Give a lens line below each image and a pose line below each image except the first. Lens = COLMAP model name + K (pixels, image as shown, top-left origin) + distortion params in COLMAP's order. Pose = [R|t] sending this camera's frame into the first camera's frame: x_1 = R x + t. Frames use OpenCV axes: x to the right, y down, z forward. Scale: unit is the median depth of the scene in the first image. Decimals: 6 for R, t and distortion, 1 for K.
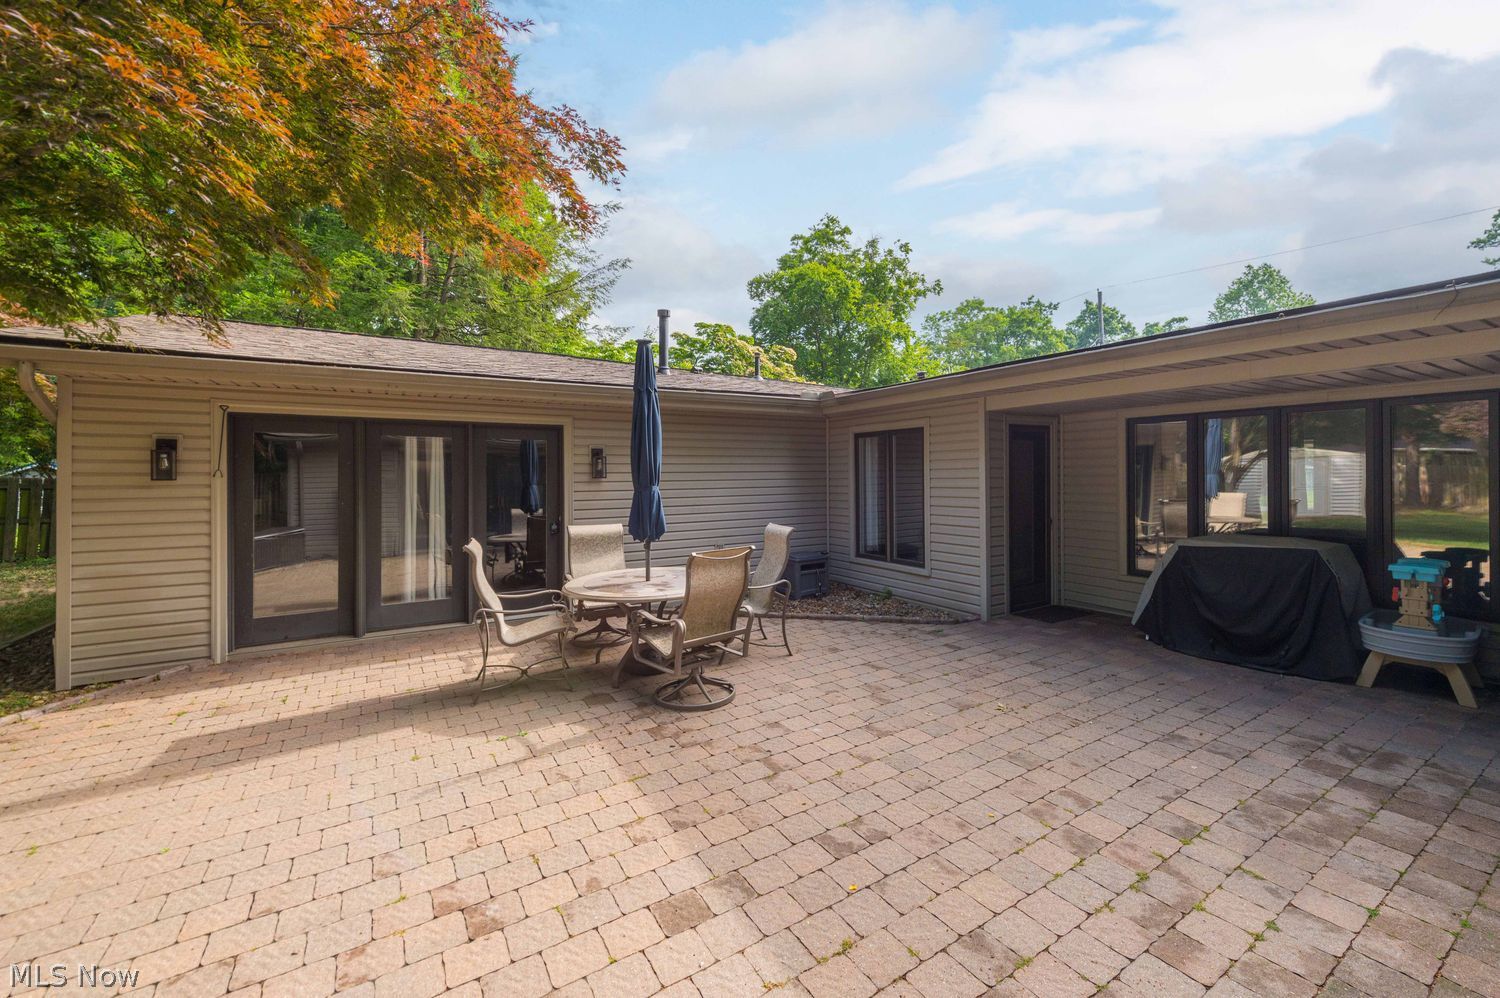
lens RADIAL K [[612.6, 0, 760.3], [0, 612.6, 473.3], [0, 0, 1]] dist [0.005754, -0.000099]
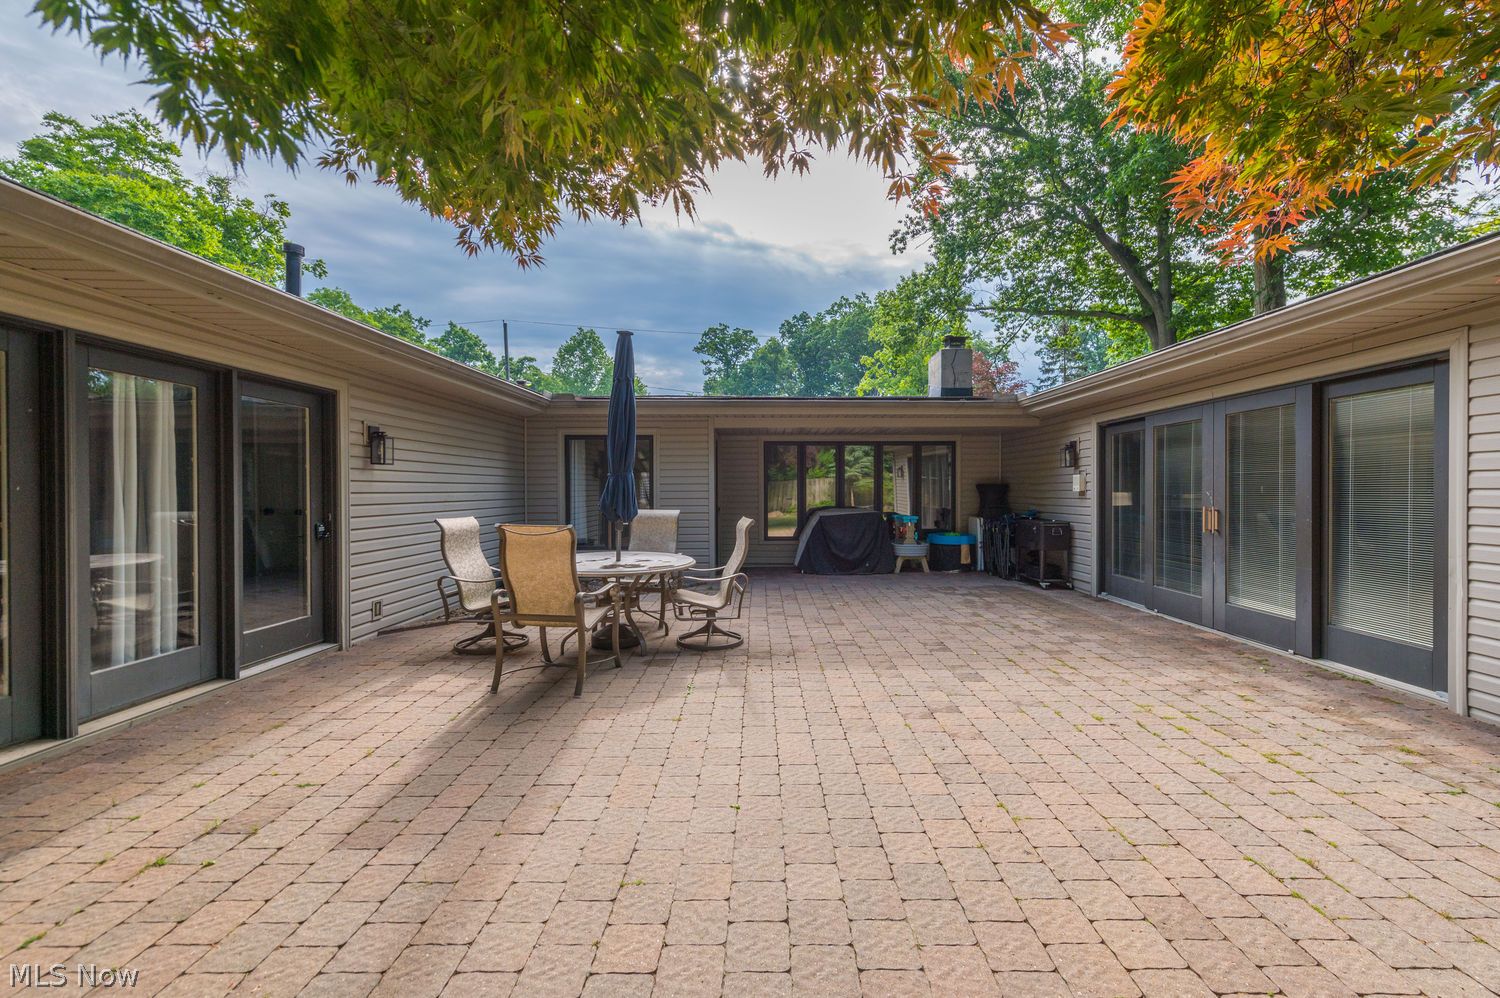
lens RADIAL K [[597.3, 0, 768.4], [0, 597.3, 496.5], [0, 0, 1]] dist [0.009793, -0.000312]
pose [[0.526306, 0.000606, 0.850295, -0.652093], [-0.007735, 0.999962, 0.004075, 0.041830], [-0.850260, -0.008722, 0.526290, 0.170197]]
